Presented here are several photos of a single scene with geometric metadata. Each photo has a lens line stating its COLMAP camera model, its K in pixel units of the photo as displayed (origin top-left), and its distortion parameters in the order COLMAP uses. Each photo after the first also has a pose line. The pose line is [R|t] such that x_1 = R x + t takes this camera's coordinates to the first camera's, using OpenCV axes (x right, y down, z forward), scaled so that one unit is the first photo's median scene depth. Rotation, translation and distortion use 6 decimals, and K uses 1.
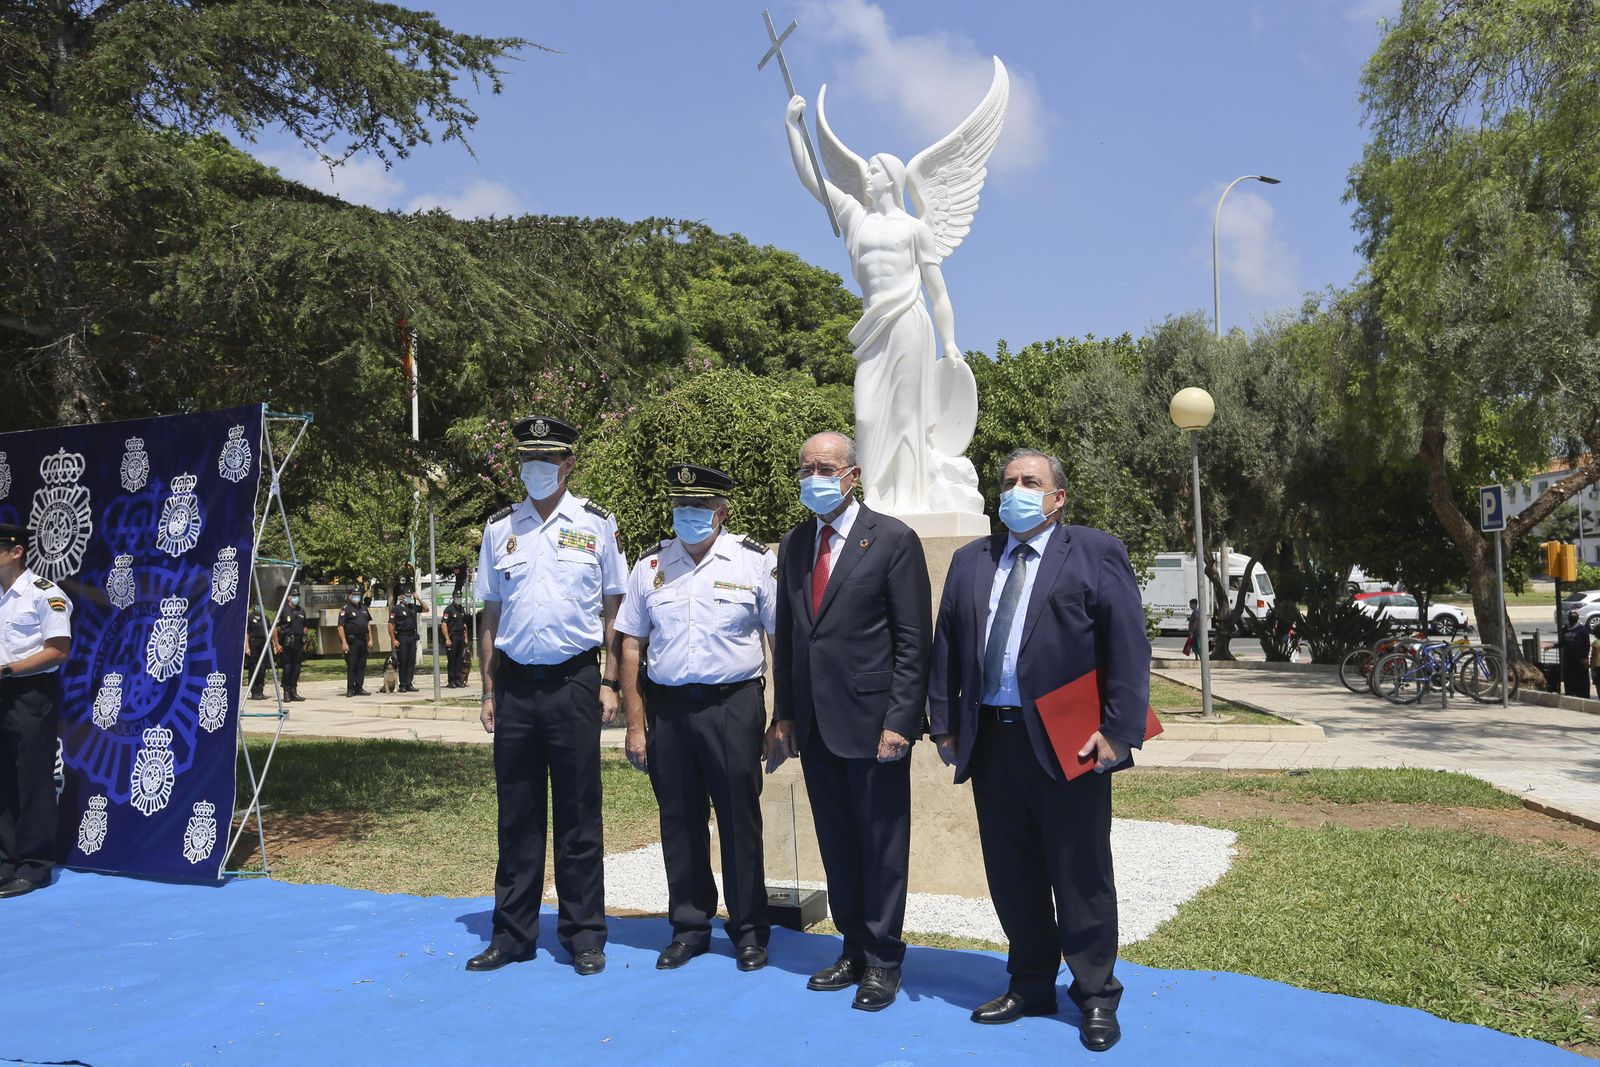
lens RADIAL K [[1246.6, 0, 800.0], [0, 1246.6, 533.5], [0, 0, 1]] dist [-0.030467, -0.002855]
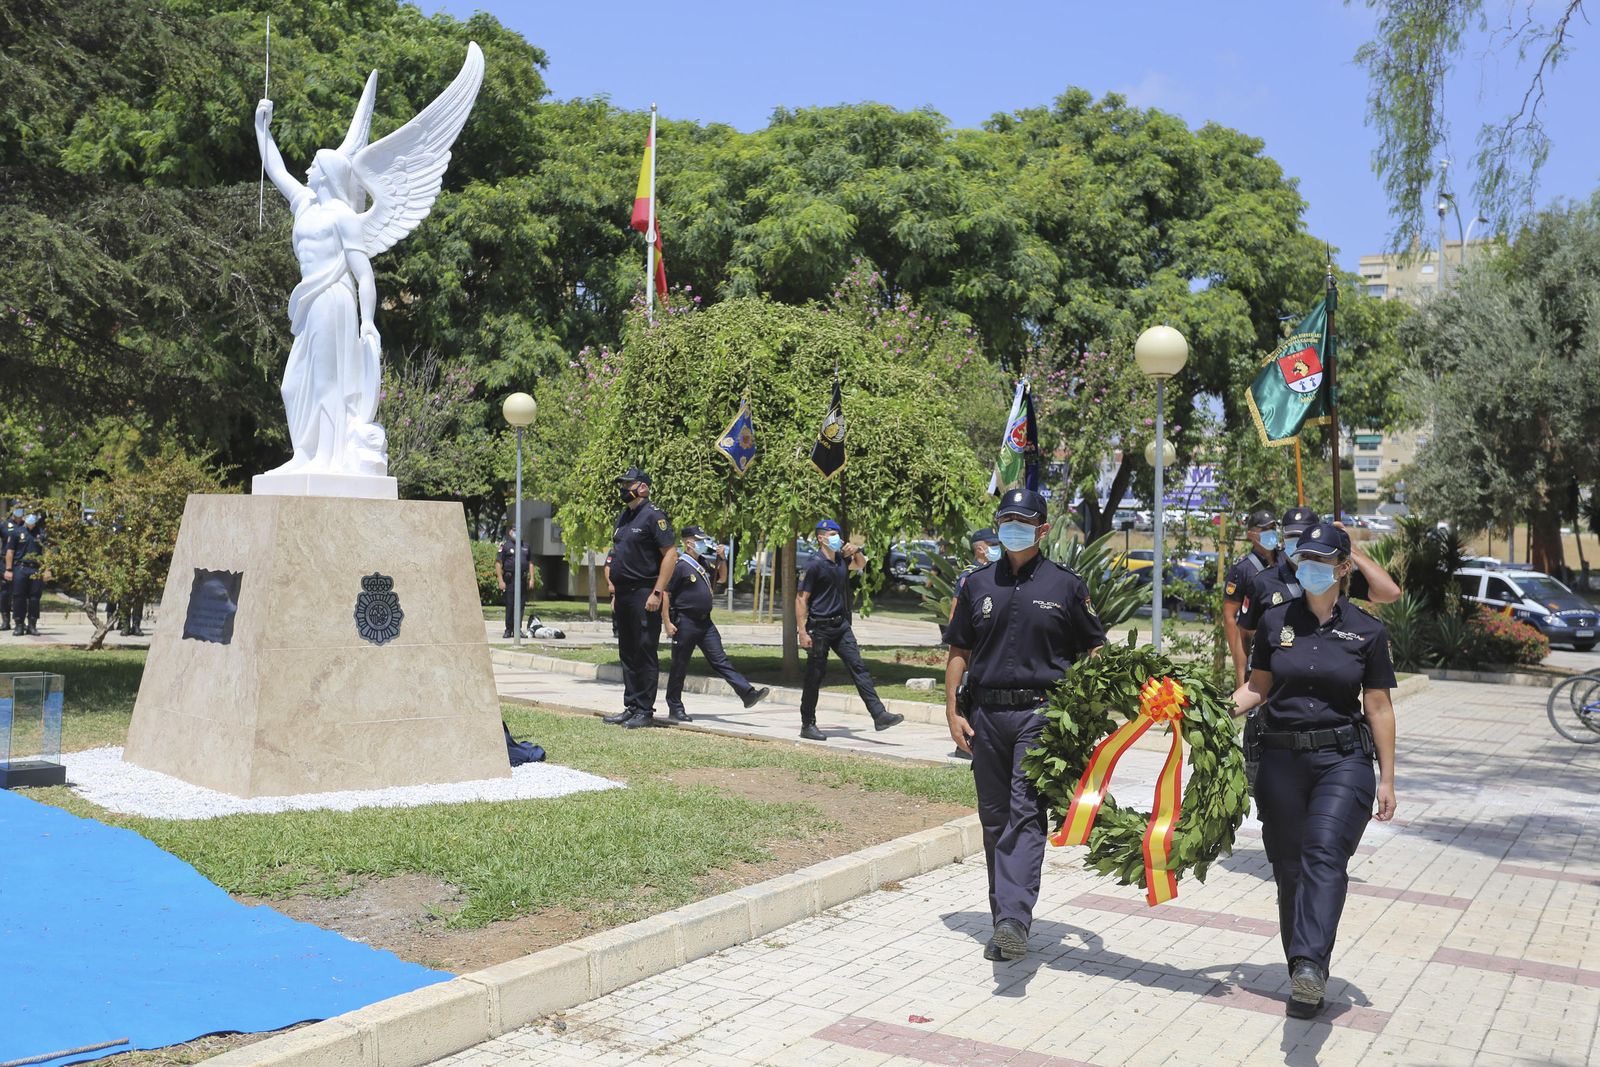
lens RADIAL K [[1585.8, 0, 797.9], [0, 1585.8, 540.5], [0, 0, 1]] dist [-0.011573, 0.008345]
pose [[0.931477, 0.054647, -0.359673, 0.944756], [-0.037596, 0.997820, 0.054238, -0.046284], [0.361853, -0.037000, 0.931501, -0.174822]]
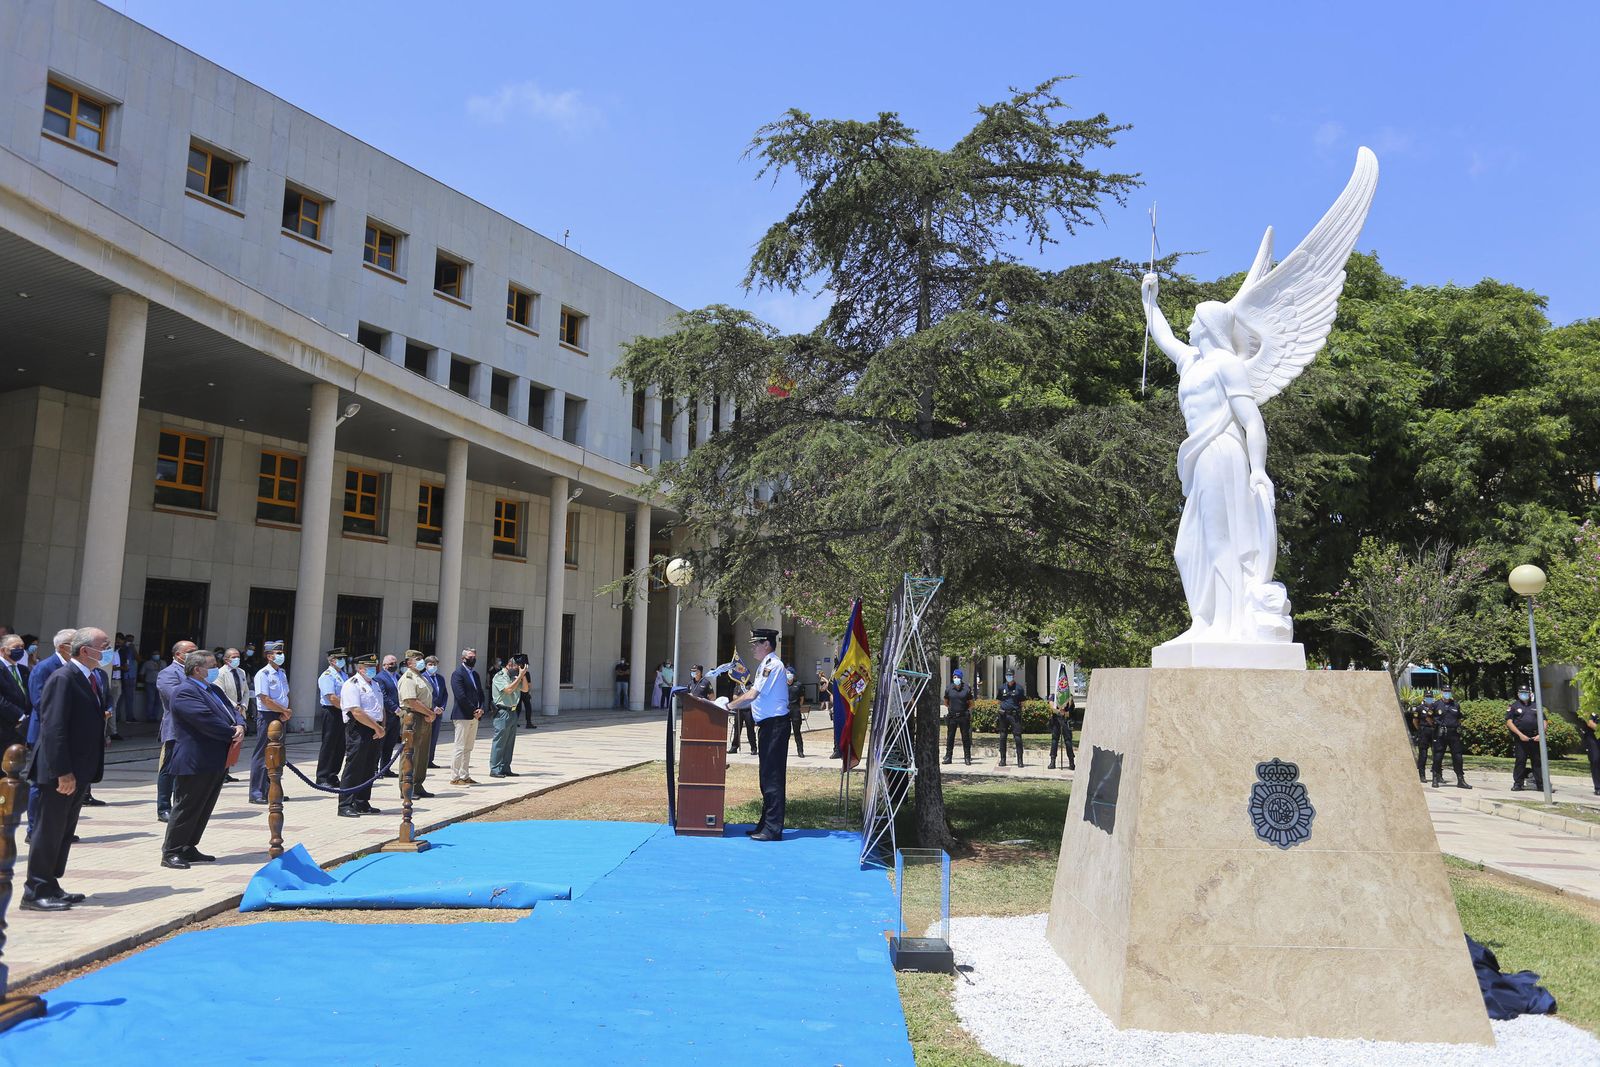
lens RADIAL K [[1092.5, 0, 809.6], [0, 1092.5, 523.4], [0, 0, 1]] dist [-0.008069, 0.004427]
pose [[0.412430, -0.089920, -0.906541, 0.721710], [0.010885, 0.995532, -0.093795, -0.030574], [0.910924, 0.028816, 0.411566, 0.297424]]
